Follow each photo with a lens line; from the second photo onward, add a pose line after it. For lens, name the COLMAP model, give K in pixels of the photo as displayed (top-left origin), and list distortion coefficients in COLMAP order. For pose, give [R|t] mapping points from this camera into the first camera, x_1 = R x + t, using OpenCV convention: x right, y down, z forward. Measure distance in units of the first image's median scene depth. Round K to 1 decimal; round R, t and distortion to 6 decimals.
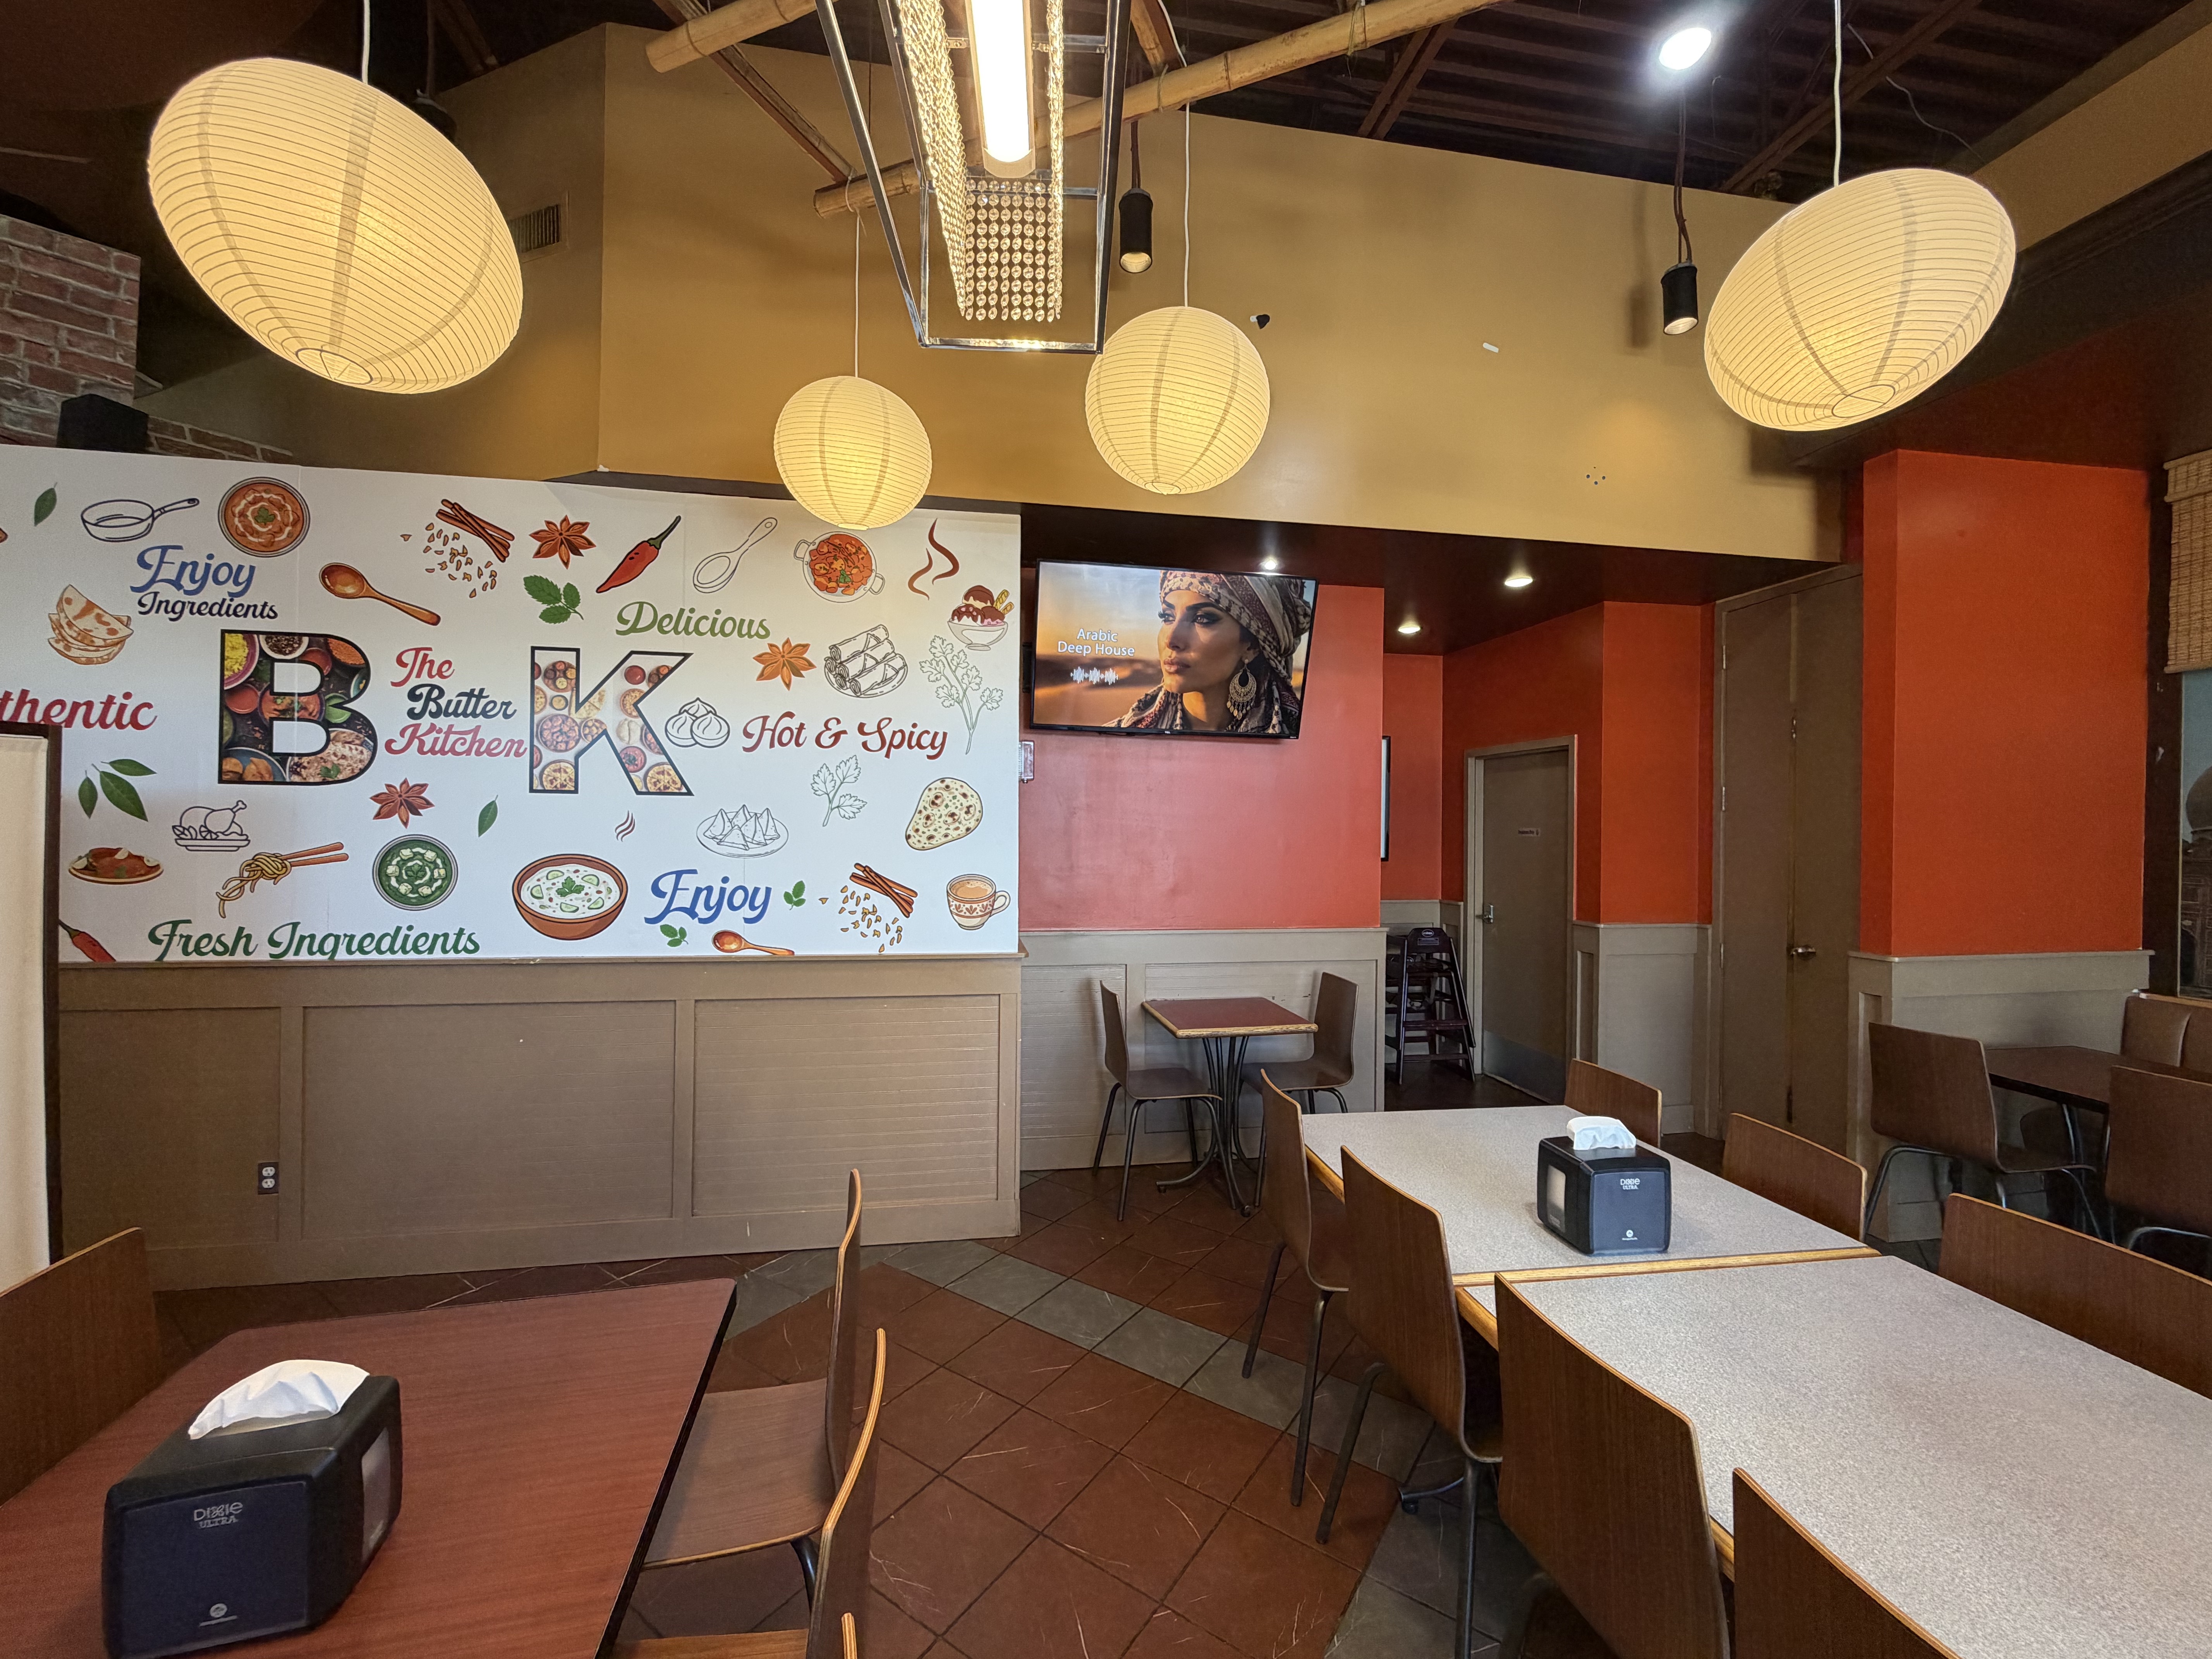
lens RADIAL K [[877.9, 0, 1105.3], [0, 877.9, 829.4], [0, 0, 1]] dist [0.000808, -0.000452]
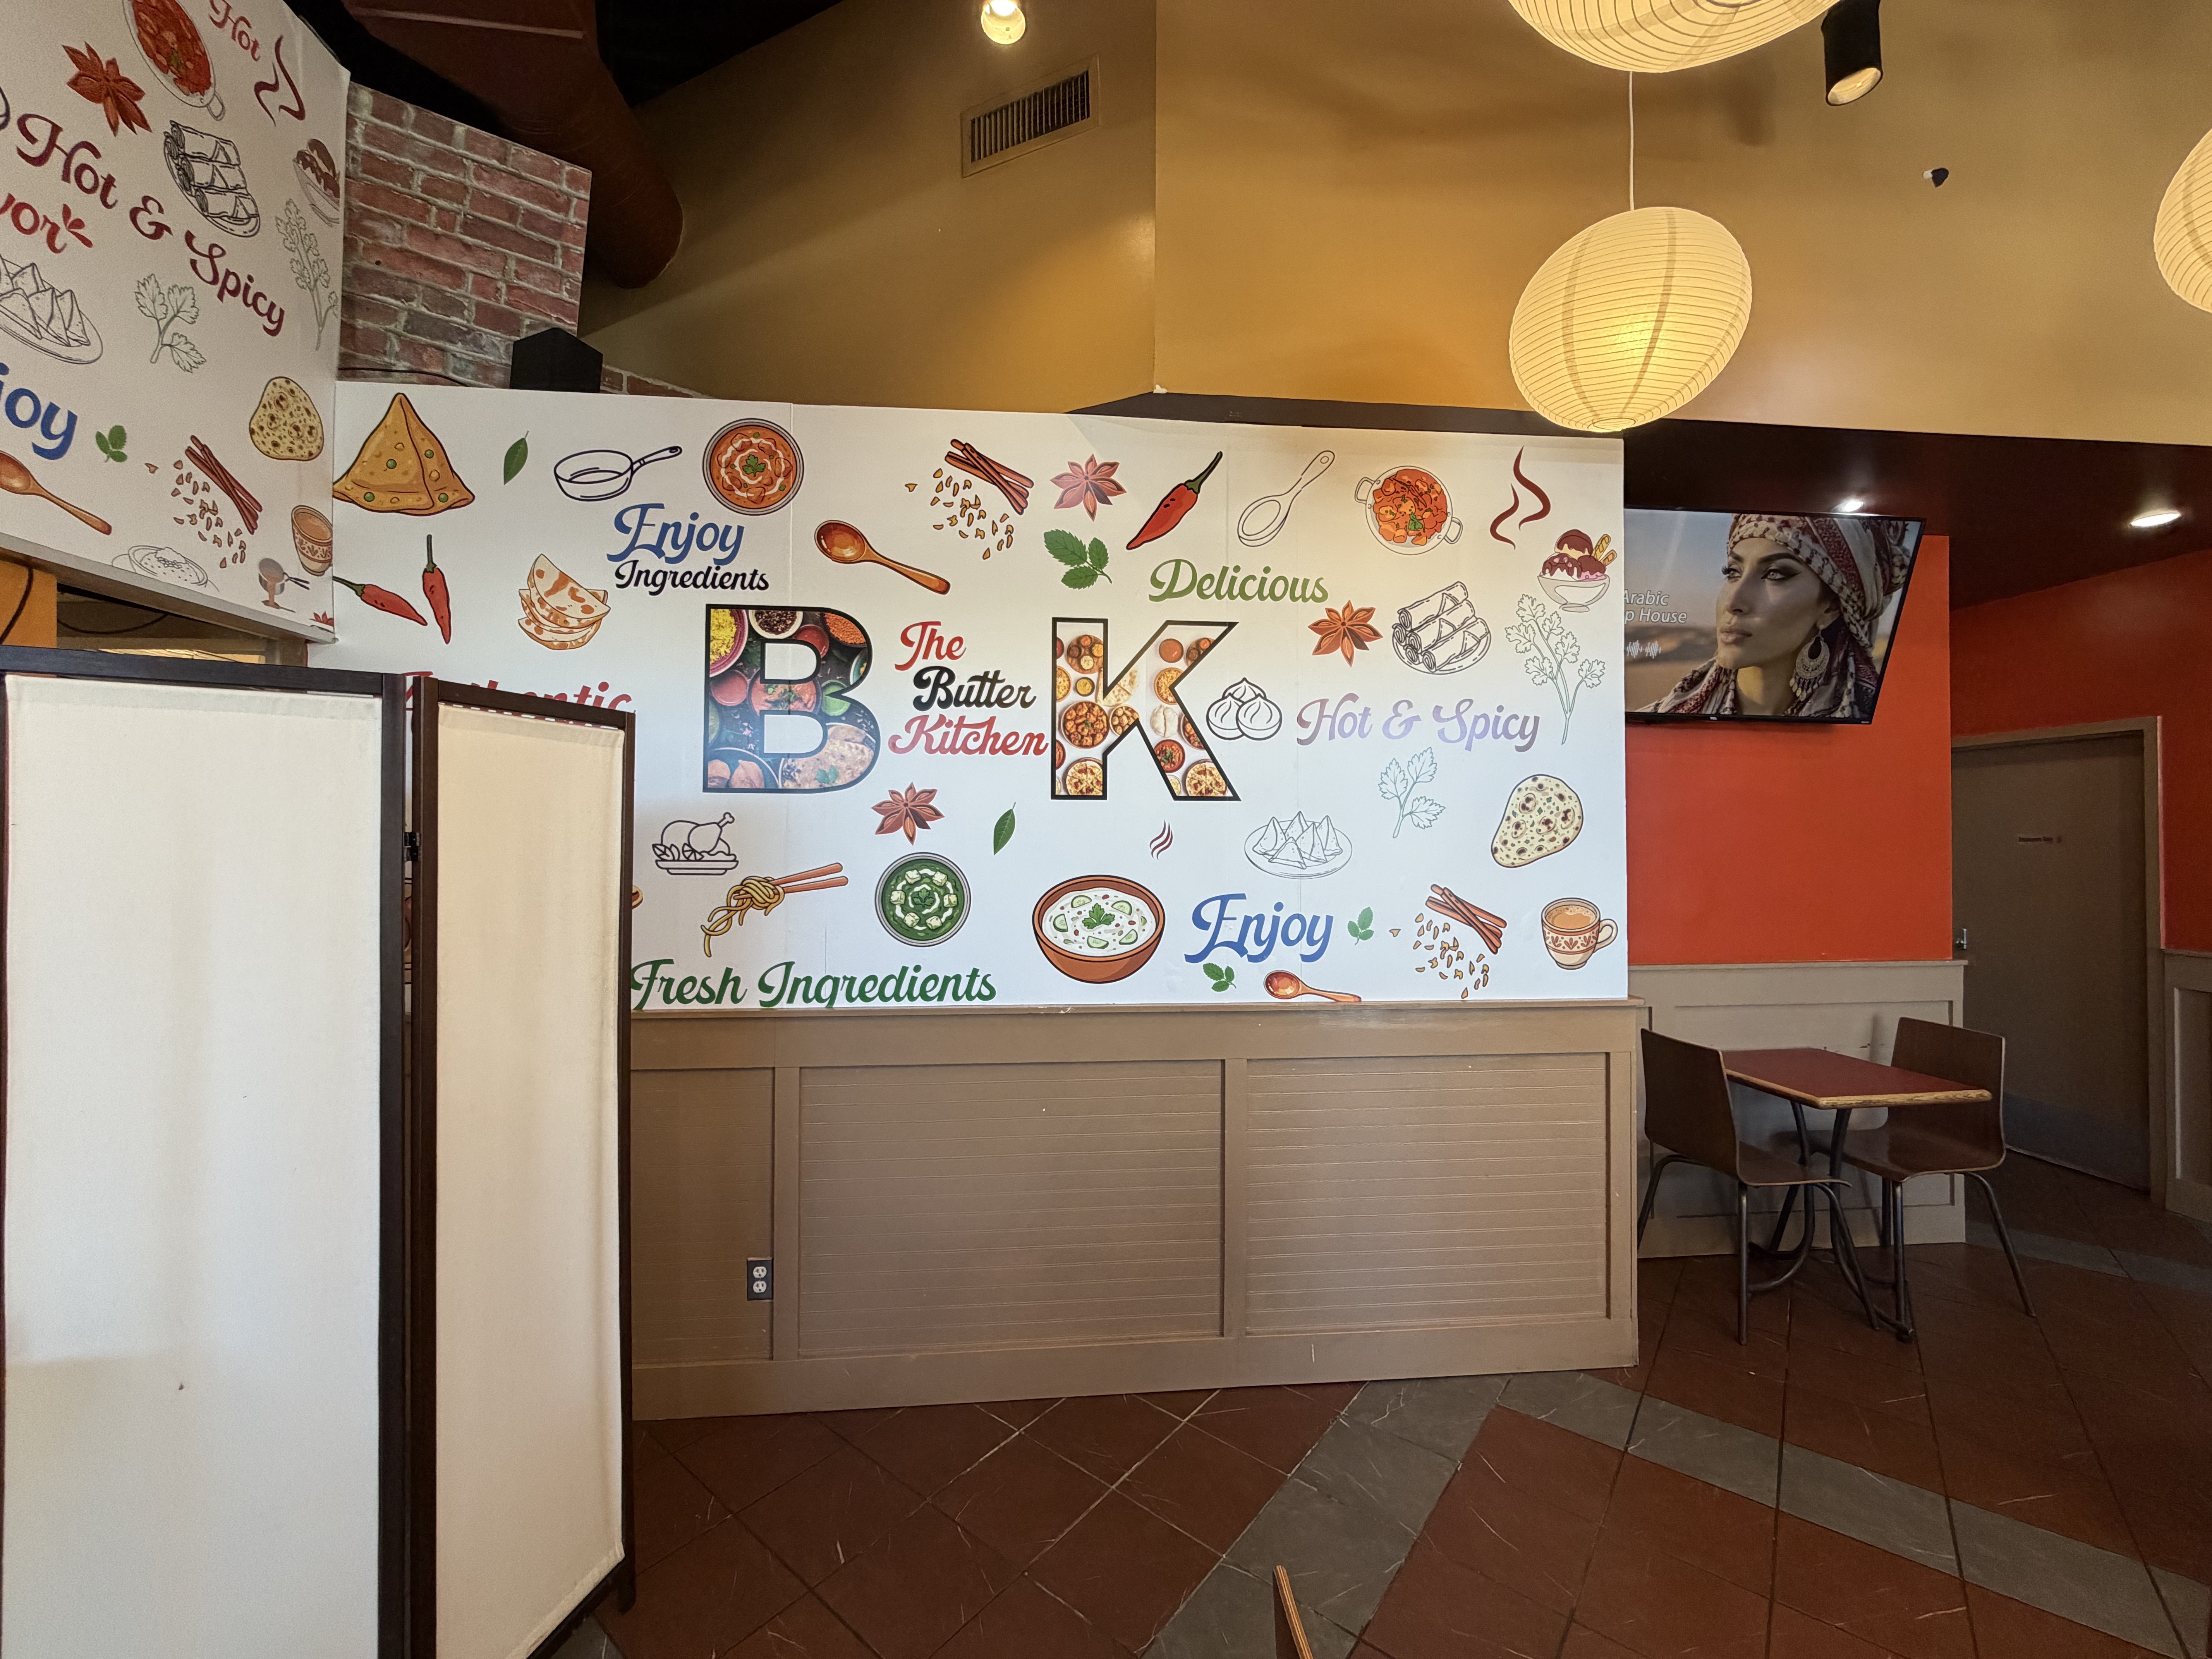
lens RADIAL K [[877.9, 0, 1102.3], [0, 877.9, 830.0], [0, 0, 1]] dist [0.000808, -0.000452]
pose [[0.997054, -0.010463, -0.075988, -0.525252], [0.009170, 0.999807, -0.017356, 0.000613], [0.076155, 0.016608, 0.996958, 0.195158]]
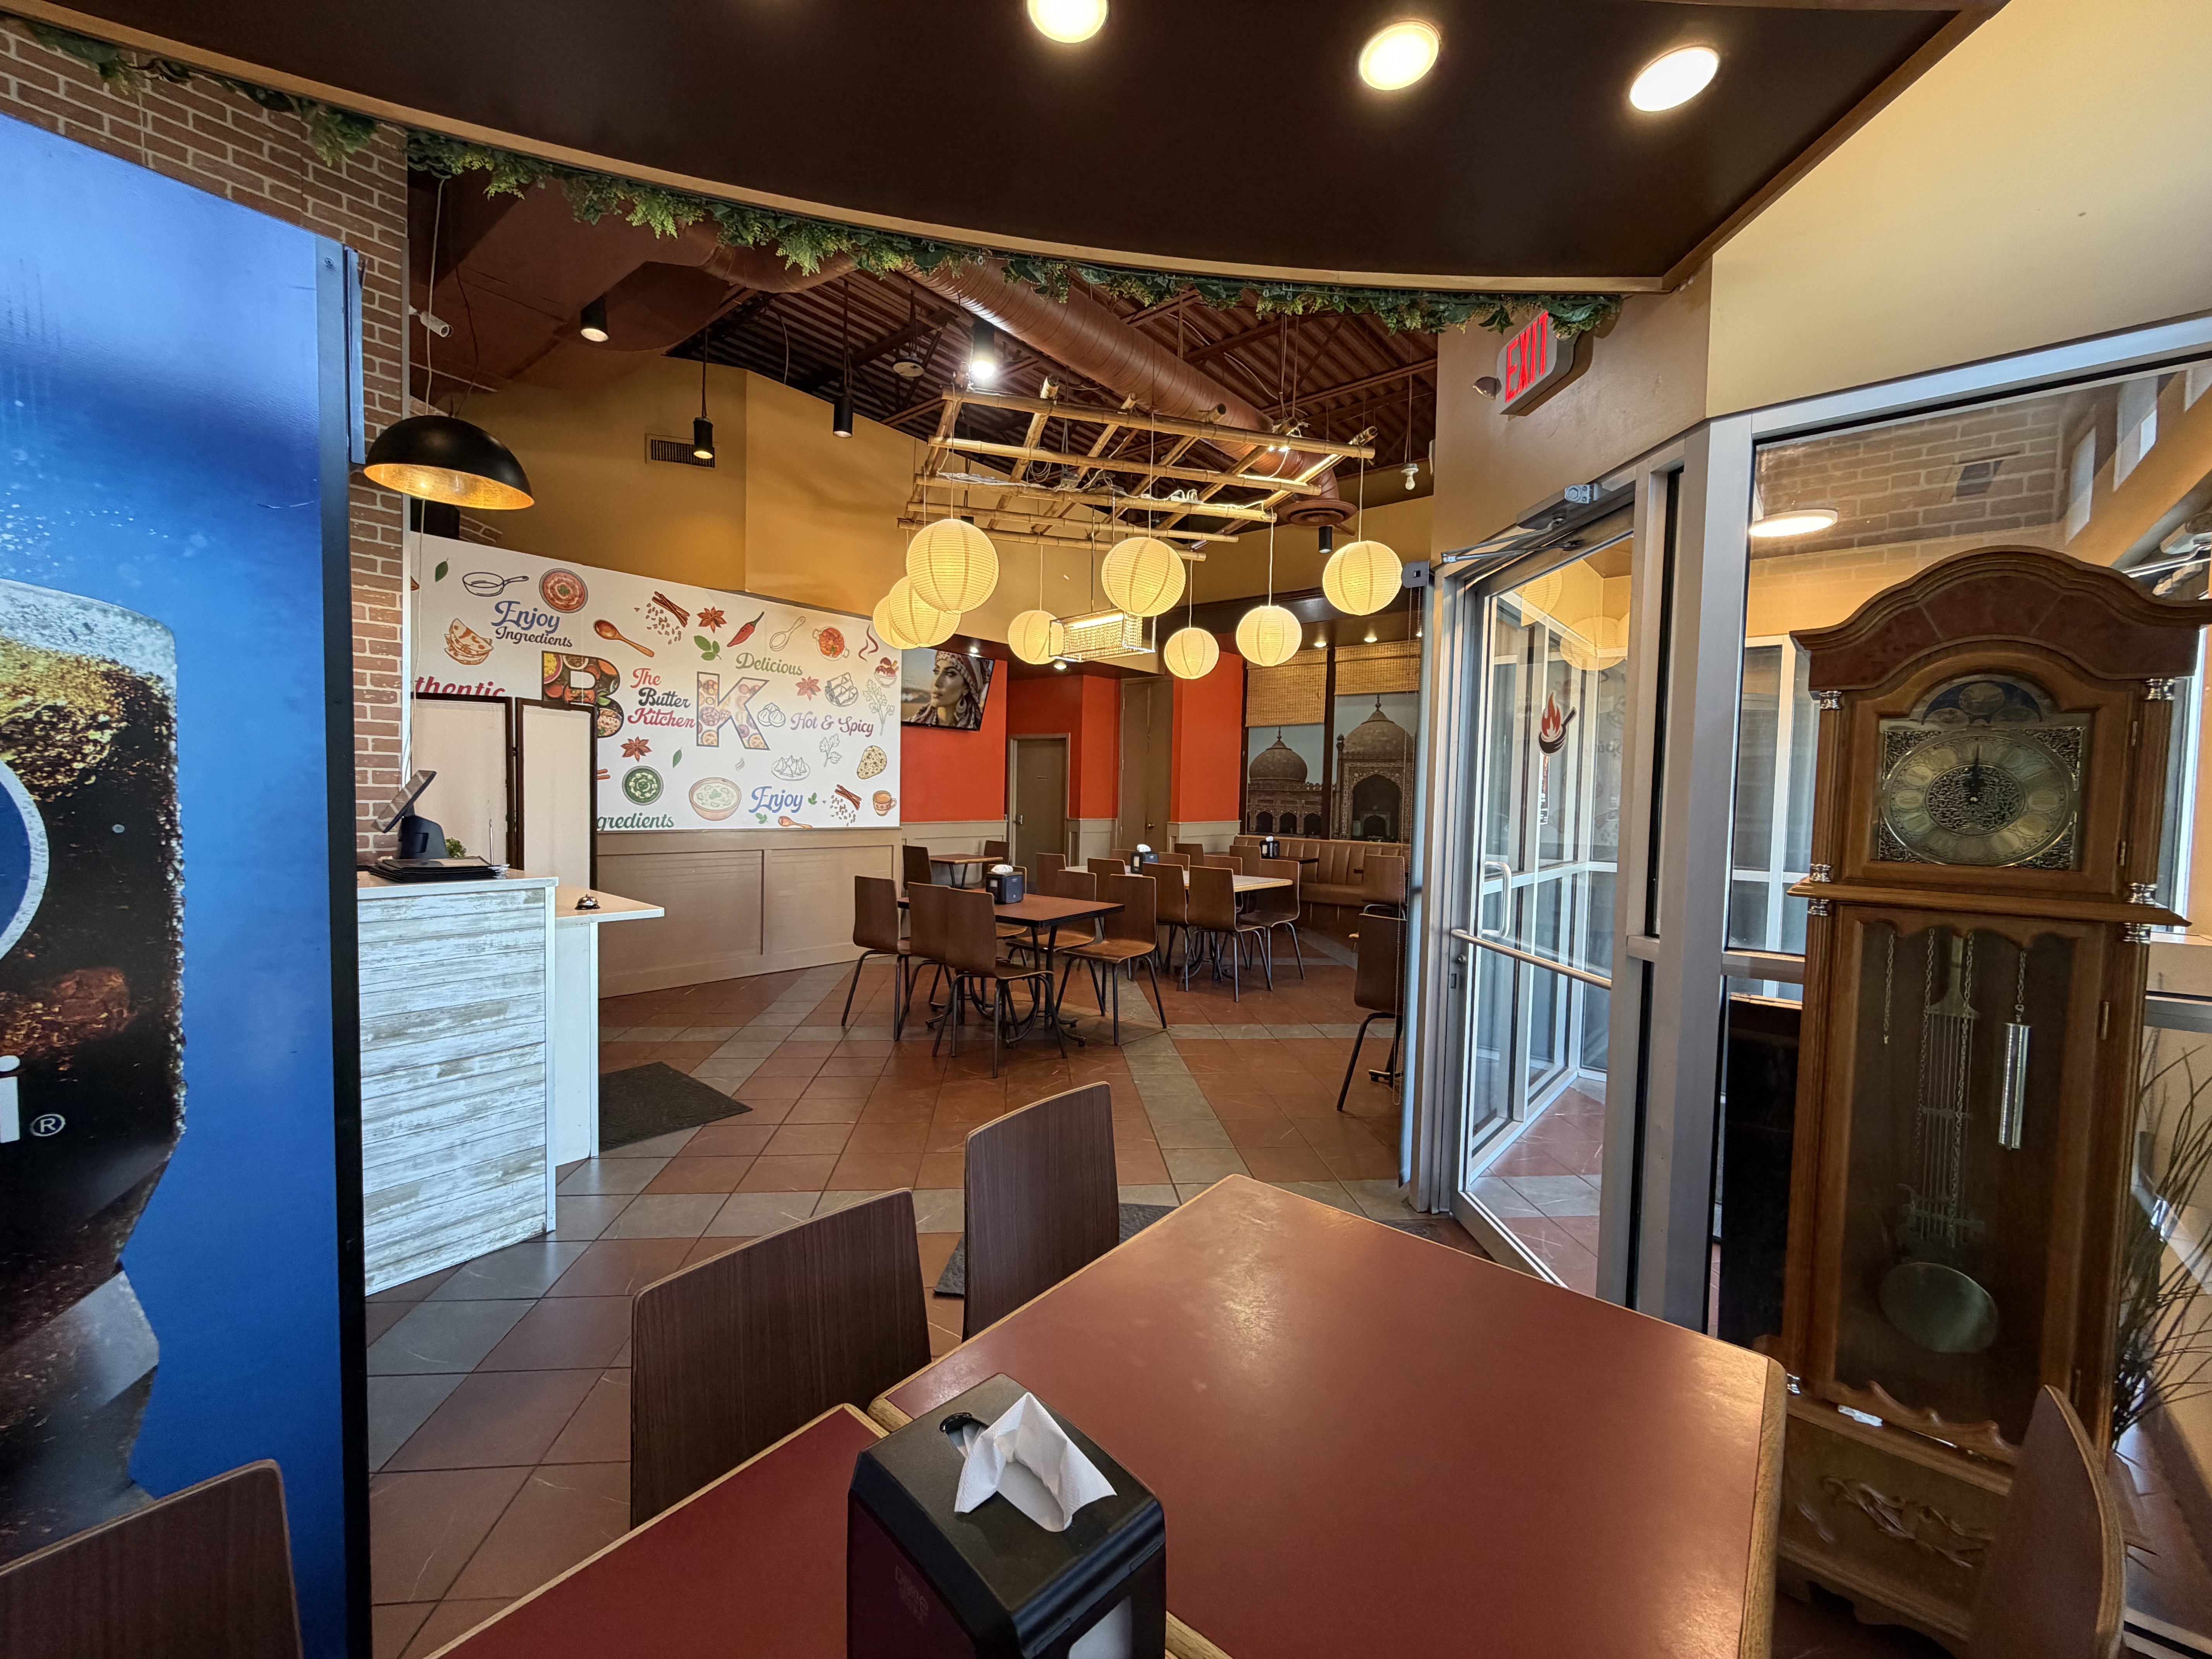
lens RADIAL K [[877.9, 0, 1102.2], [0, 877.9, 830.1], [0, 0, 1]] dist [0.000808, -0.000452]
pose [[0.763872, -0.020914, 0.645029, -1.183168], [-0.013867, 0.998712, 0.048803, 0.036322], [-0.645219, -0.046224, 0.762598, -1.055272]]
